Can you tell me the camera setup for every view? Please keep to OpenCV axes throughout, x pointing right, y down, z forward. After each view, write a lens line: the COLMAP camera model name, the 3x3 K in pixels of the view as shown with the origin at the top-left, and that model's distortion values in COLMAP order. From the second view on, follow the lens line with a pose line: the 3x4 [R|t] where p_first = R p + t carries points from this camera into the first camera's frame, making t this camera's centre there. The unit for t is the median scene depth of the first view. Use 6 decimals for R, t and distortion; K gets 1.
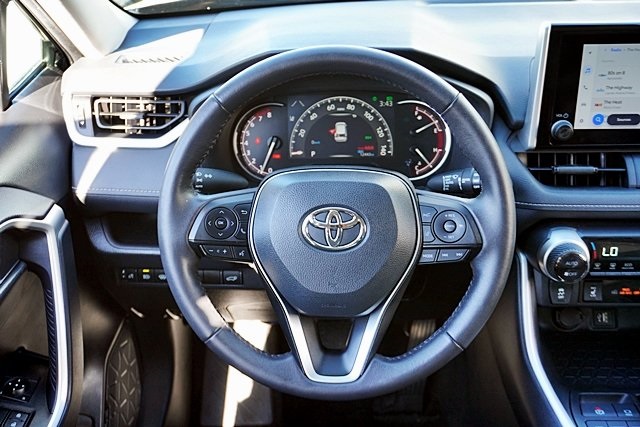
lens RADIAL K [[726.7, 0, 319.2], [0, 726.7, 221.8], [0, 0, 1]] dist [0.003268, -0.000053]
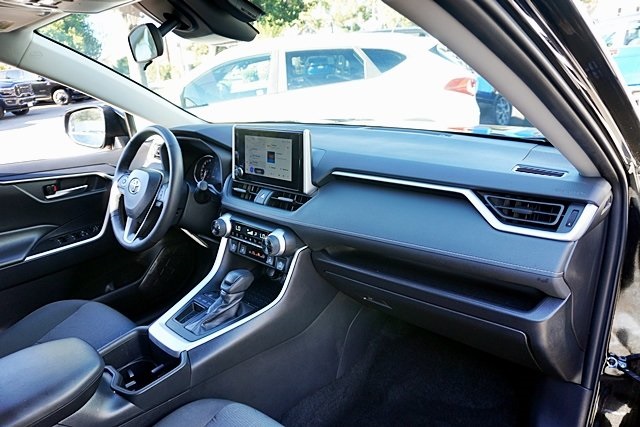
lens RADIAL K [[431.7, 0, 318.9], [0, 431.7, 217.5], [0, 0, 1]] dist [-0.041211, 0.032476]
pose [[0.751511, 0.190870, -0.631507, 1.384977], [-0.273931, 0.961094, -0.035500, -0.010397], [0.600161, 0.199668, 0.774557, 0.134715]]
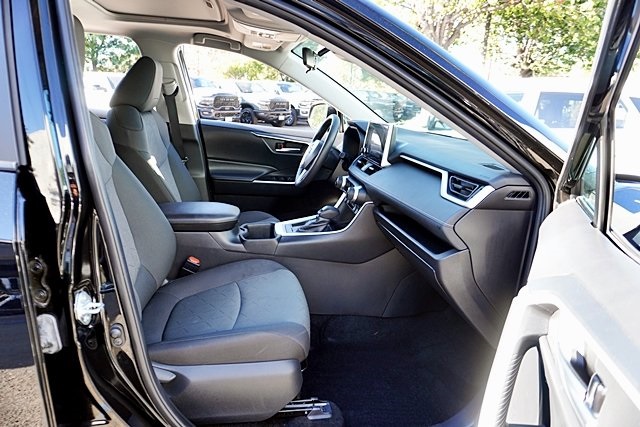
lens RADIAL K [[431.7, 0, 318.9], [0, 431.7, 217.5], [0, 0, 1]] dist [-0.041211, 0.032476]
pose [[0.163940, 0.284160, -0.944657, 2.242004], [-0.537526, 0.828693, 0.155992, -0.068177], [0.827157, 0.482204, 0.288600, 0.400416]]
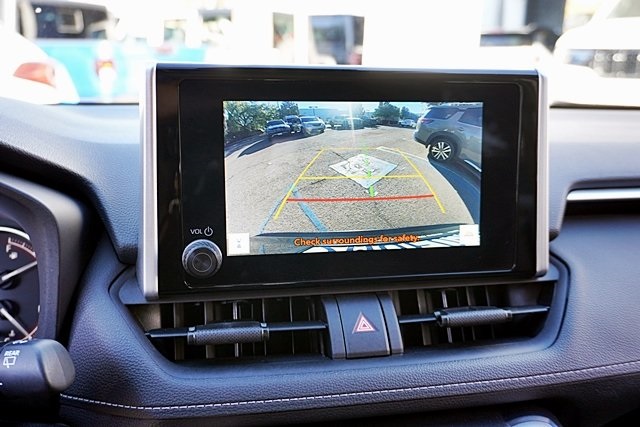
lens RADIAL K [[605.2, 0, 320.0], [0, 605.2, 213.5], [0, 0, 1]] dist [0.004420, 0.011576]
pose [[0.973773, -0.018529, 0.226765, 0.316201], [0.075663, 0.966324, -0.245953, -0.041613], [-0.214571, 0.256661, 0.942382, 0.549749]]
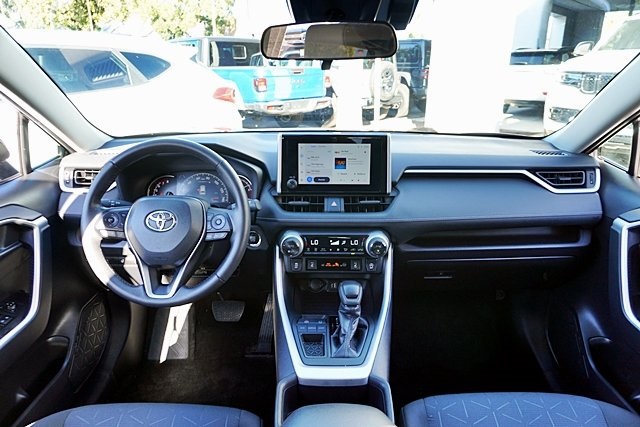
lens RADIAL K [[431.7, 0, 318.9], [0, 431.7, 217.5], [0, 0, 1]] dist [-0.041211, 0.032476]
pose [[0.999367, 0.011605, 0.033630, 0.368337], [-0.005991, 0.986698, -0.162456, 0.167902], [-0.035068, 0.162151, 0.986143, -0.205997]]
